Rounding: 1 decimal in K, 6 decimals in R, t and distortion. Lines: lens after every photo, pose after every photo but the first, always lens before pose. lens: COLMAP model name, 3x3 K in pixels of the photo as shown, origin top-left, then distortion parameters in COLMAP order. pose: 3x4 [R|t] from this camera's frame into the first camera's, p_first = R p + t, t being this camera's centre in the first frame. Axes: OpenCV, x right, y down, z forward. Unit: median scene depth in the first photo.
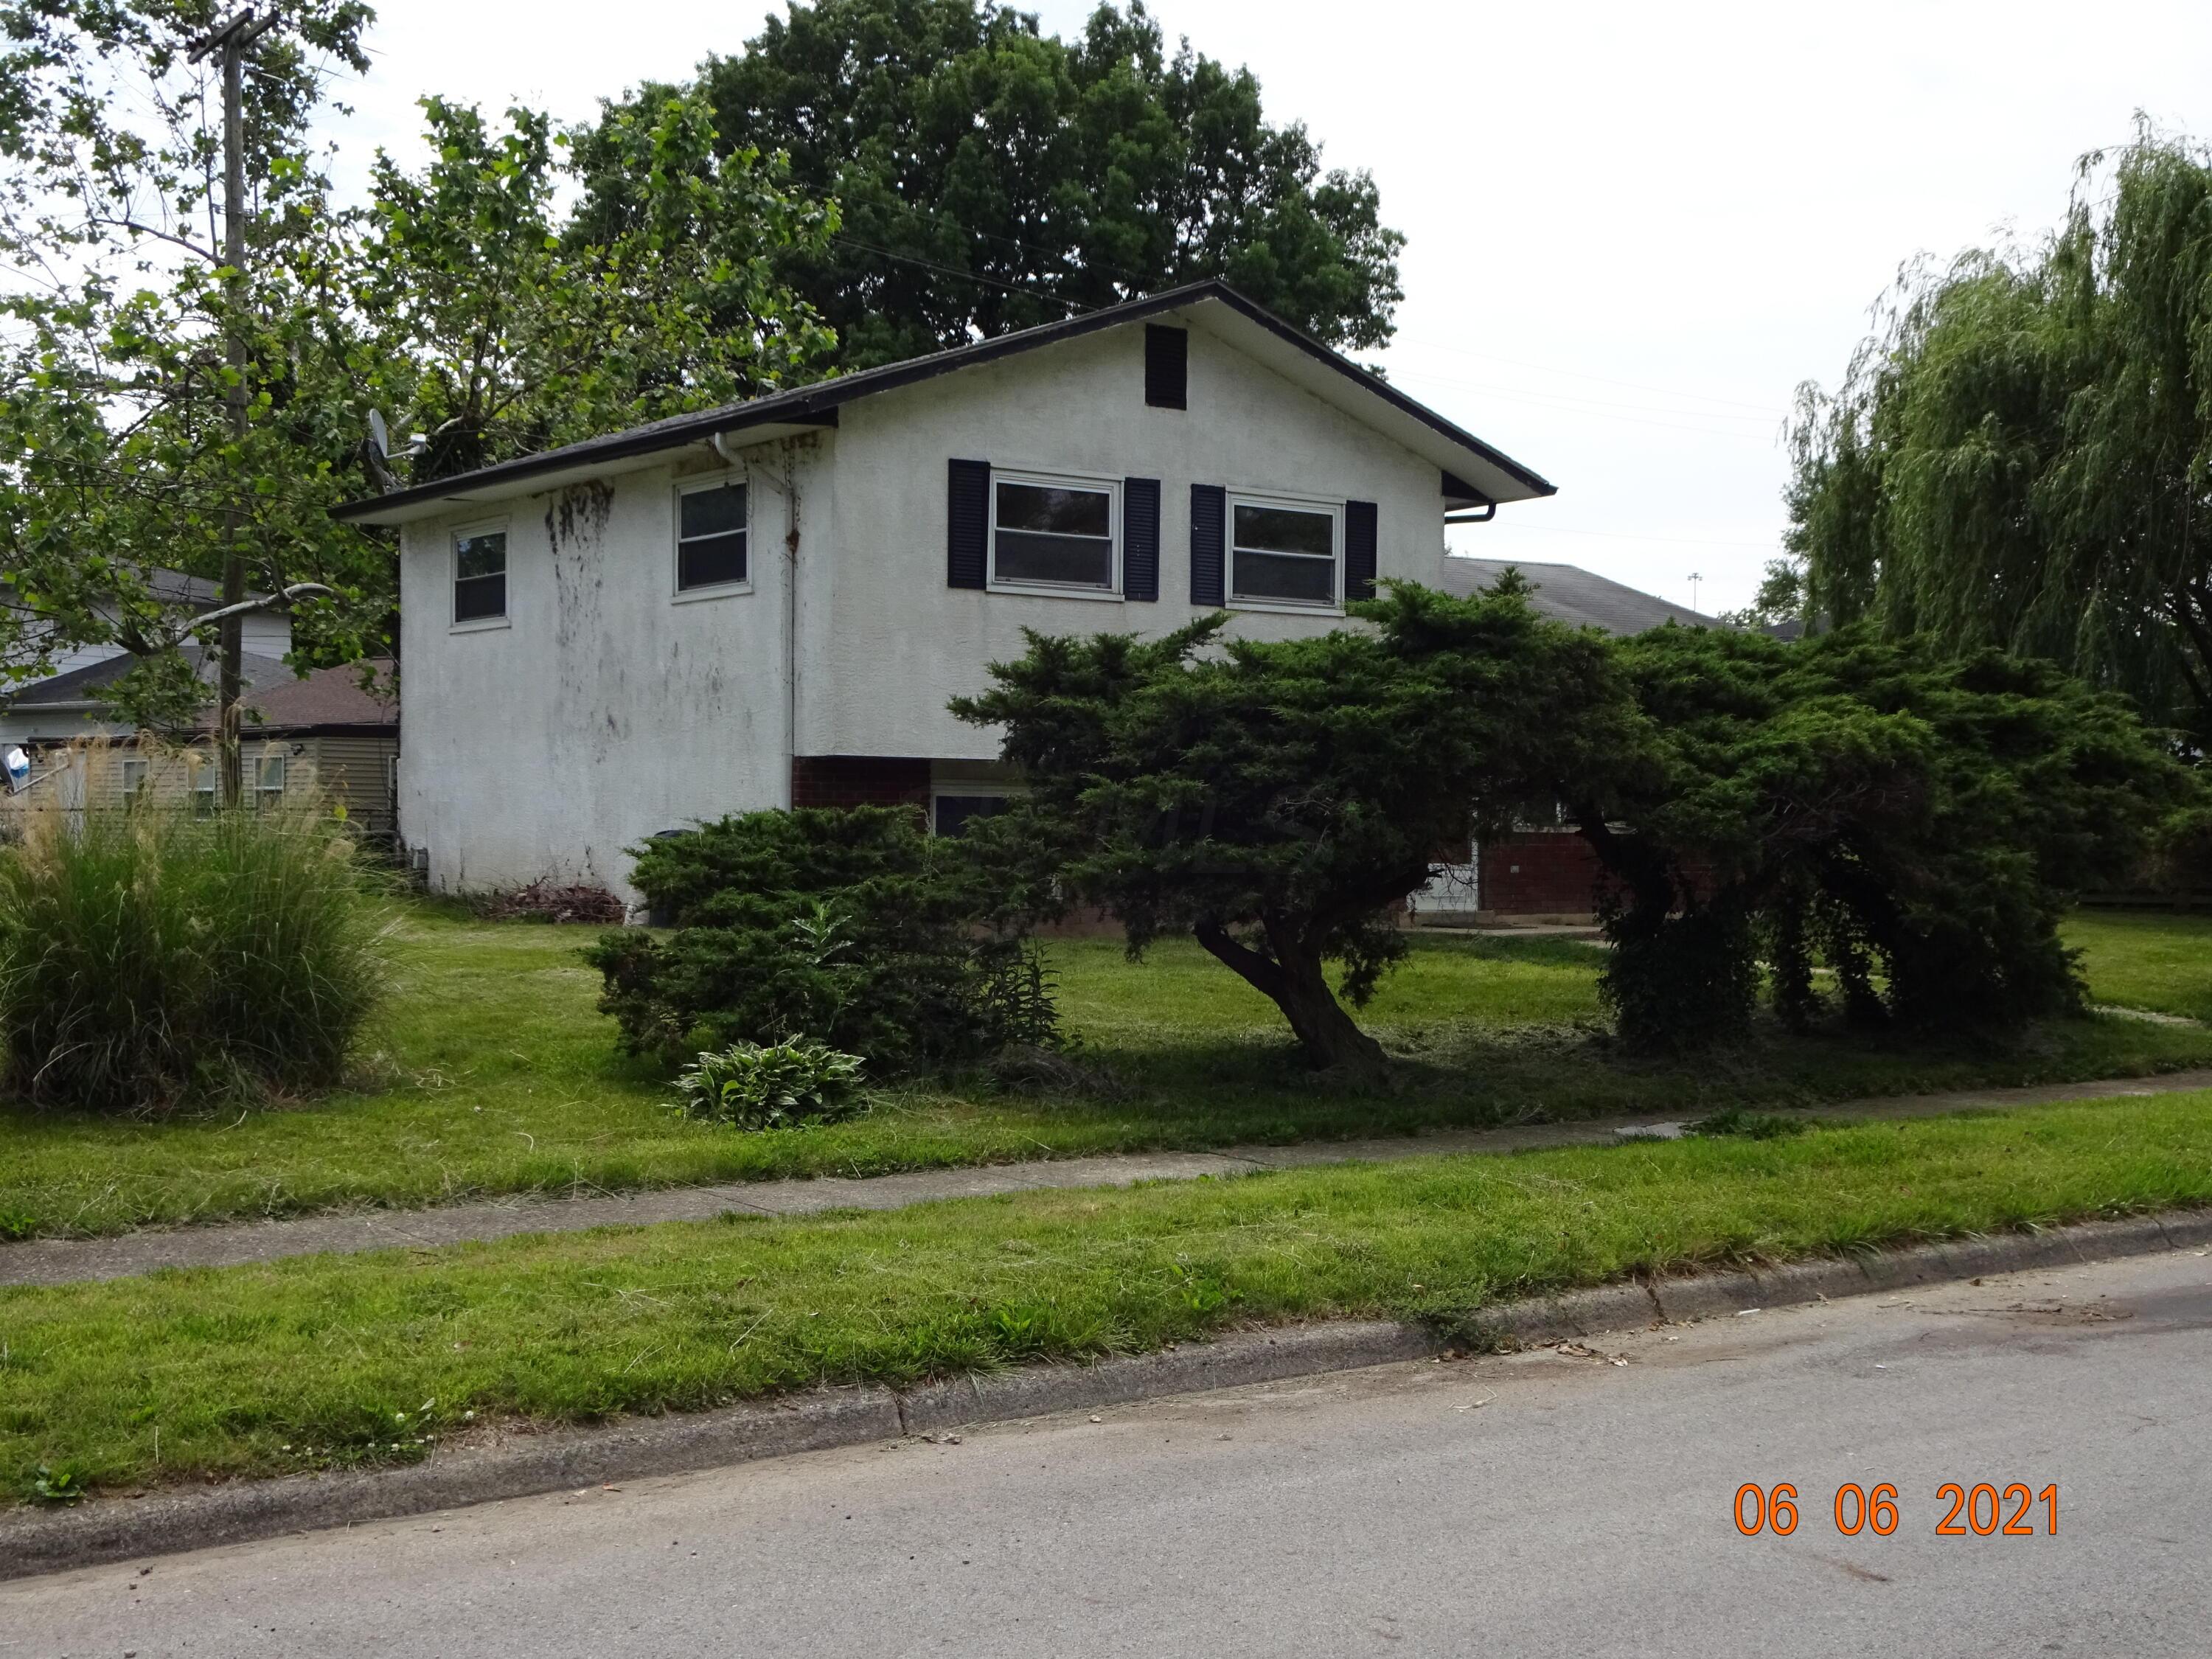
lens RADIAL K [[2546.0, 0, 1102.7], [0, 2546.0, 830.8], [0, 0, 1]] dist [0.027689, 0.000000]
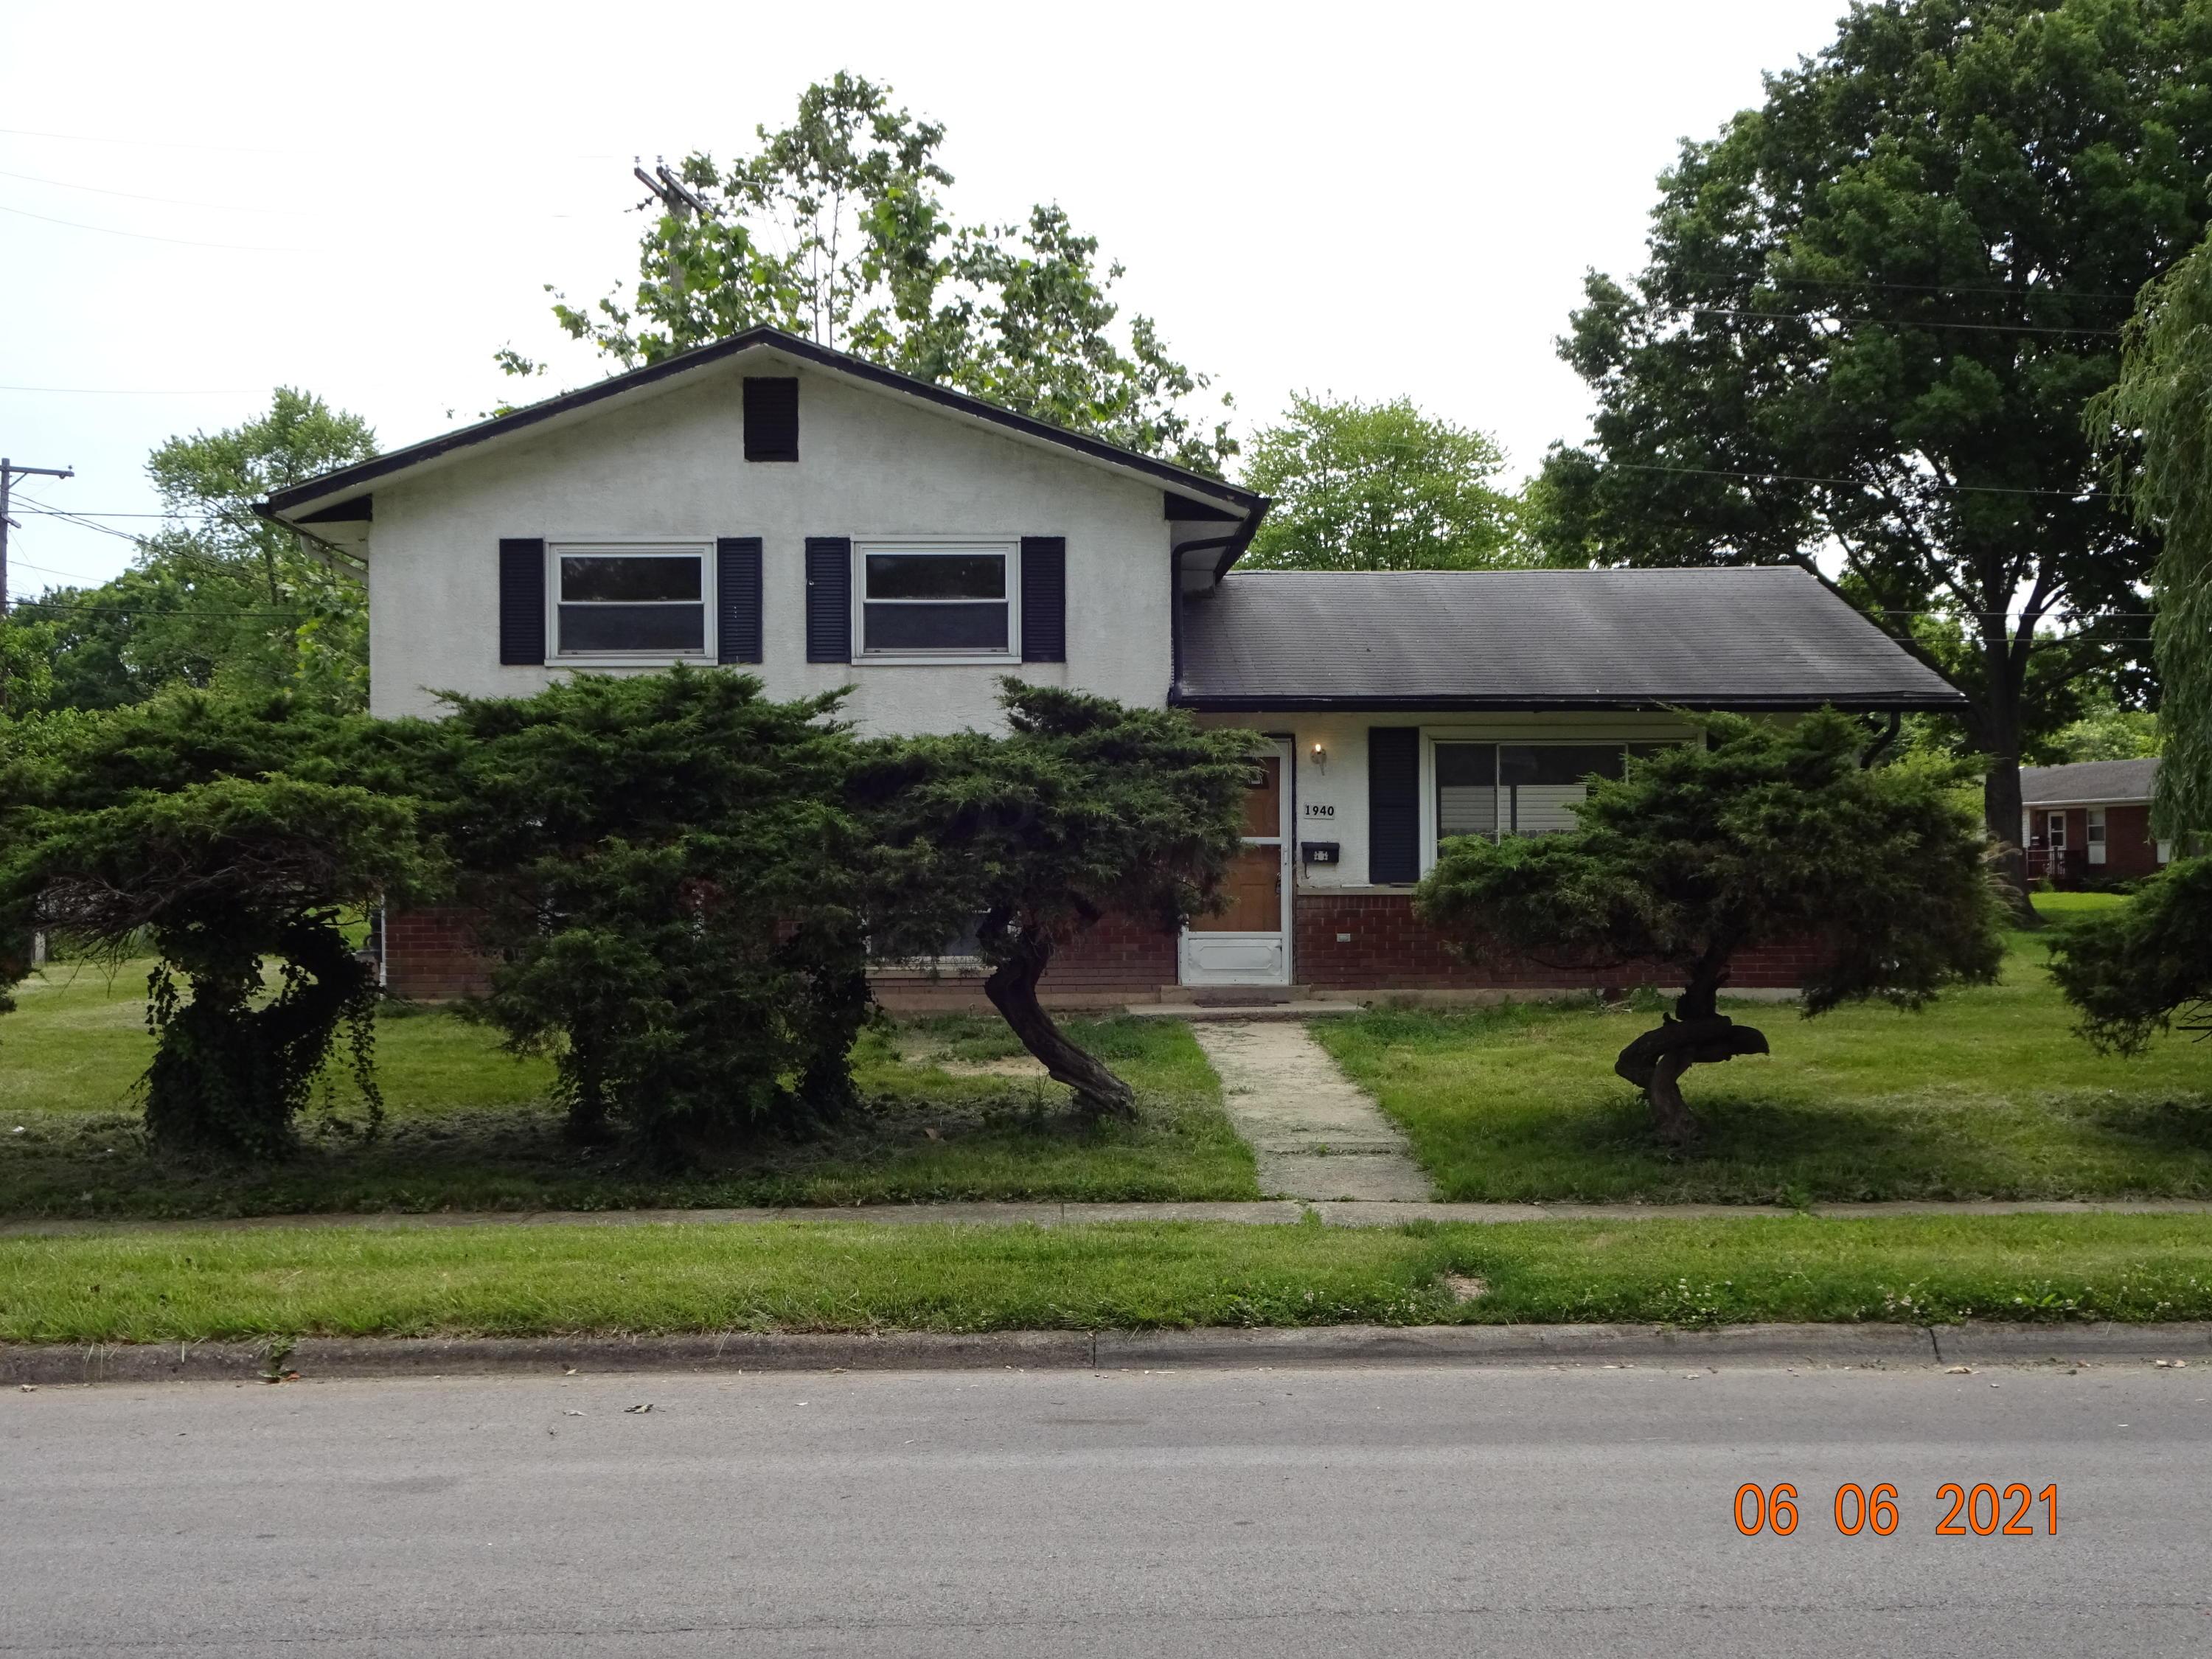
lens RADIAL K [[2546.0, 0, 1104.5], [0, 2546.0, 828.4], [0, 0, 1]] dist [0.027689, 0.000000]
pose [[0.839654, -0.026310, -0.542484, 0.644156], [0.015337, 0.999576, -0.024740, -0.001943], [0.542906, 0.012453, 0.839701, 0.260819]]
